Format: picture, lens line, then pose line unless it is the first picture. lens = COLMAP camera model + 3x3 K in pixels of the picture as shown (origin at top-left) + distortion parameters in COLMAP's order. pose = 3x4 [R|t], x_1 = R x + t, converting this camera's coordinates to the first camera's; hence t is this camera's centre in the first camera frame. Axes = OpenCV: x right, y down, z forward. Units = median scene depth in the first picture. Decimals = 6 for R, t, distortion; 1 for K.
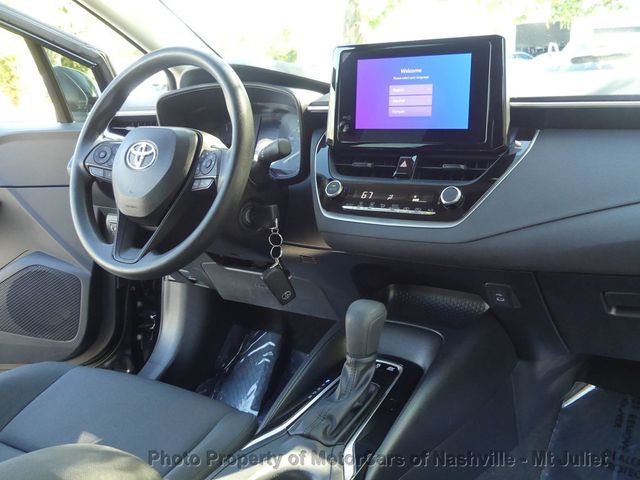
lens RADIAL K [[727.2, 0, 320.0], [0, 727.2, 240.0], [0, 0, 1]] dist [0.004810, 0.015091]
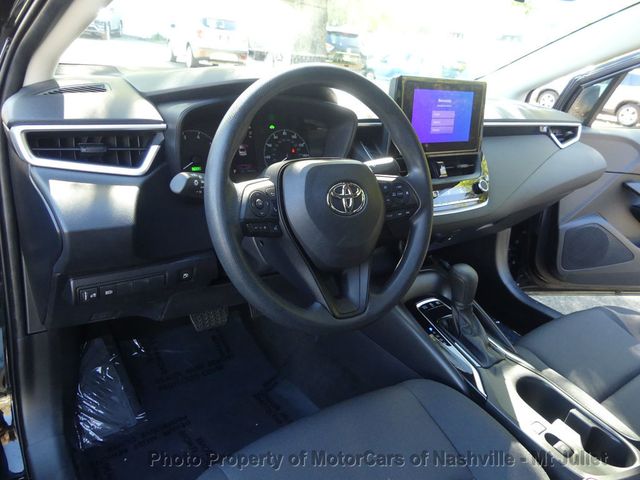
lens RADIAL K [[486.8, 0, 320.0], [0, 486.8, 240.0], [0, 0, 1]] dist [-0.001066, -0.001633]
pose [[0.347420, -0.288077, 0.892363, -0.852467], [0.081230, 0.957309, 0.277418, -0.250834], [-0.934185, -0.023894, 0.355989, 0.871986]]
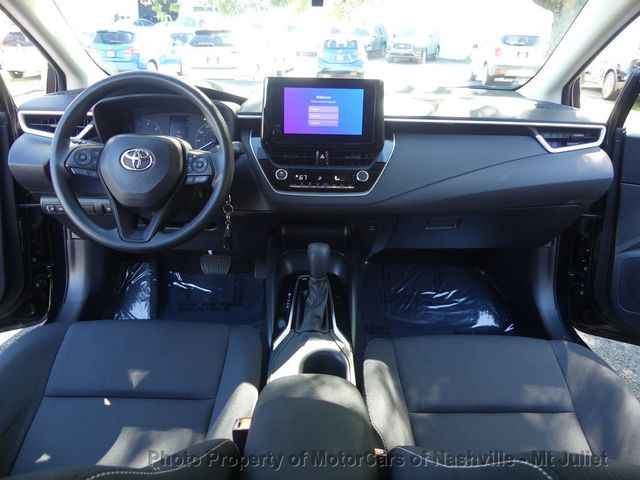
lens RADIAL K [[482.2, 0, 314.2], [0, 482.2, 239.3], [0, 0, 1]] dist [0.003961, 0.004174]
pose [[0.829608, -0.163598, 0.533841, -0.501180], [0.067079, 0.978389, 0.195589, -0.133971], [-0.554302, -0.126453, 0.822654, 0.097898]]
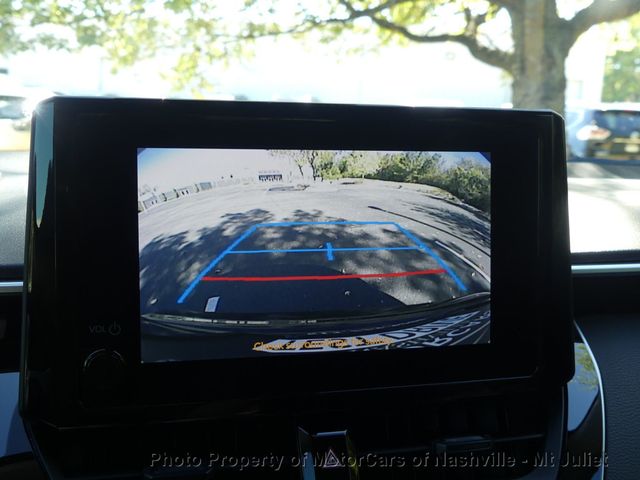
lens RADIAL K [[715.1, 0, 320.6], [0, 715.1, 226.2], [0, 0, 1]] dist [-0.002565, -0.027350]
pose [[0.674578, -0.055876, 0.736086, -0.127088], [0.106461, 0.994071, -0.022106, -0.204311], [-0.730486, 0.093277, 0.676527, 0.759373]]
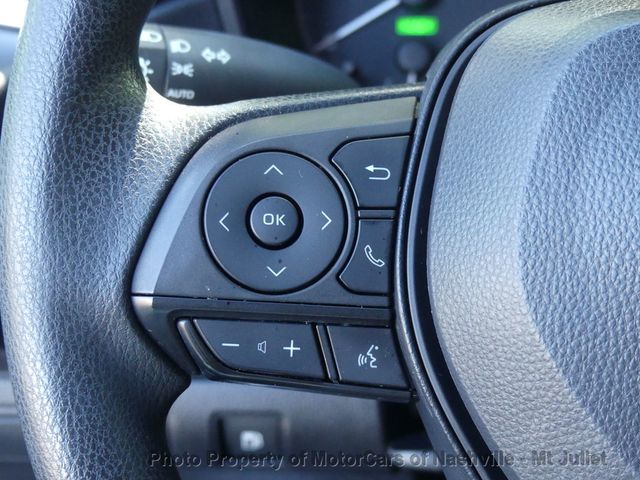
lens RADIAL K [[1342.6, 0, 320.0], [0, 1342.6, 240.0], [0, 0, 1]] dist [-0.009008, -0.030206]
pose [[0.880015, -0.187708, 0.436280, -0.470286], [0.103621, 0.972339, 0.209332, -0.191604], [-0.463505, -0.139008, 0.875123, 0.870661]]
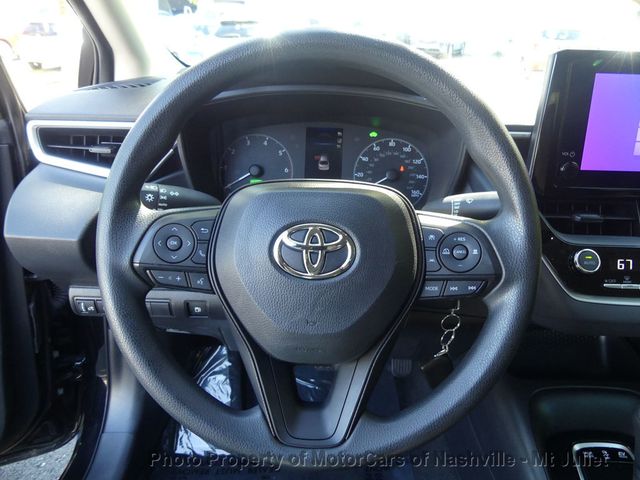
lens RADIAL K [[486.8, 0, 320.0], [0, 486.8, 240.0], [0, 0, 1]] dist [-0.001066, -0.001633]
pose [[0.841362, -0.163141, 0.515262, -0.451801], [0.064829, 0.976935, 0.203457, -0.208356], [-0.536570, -0.137777, 0.832533, 0.752755]]
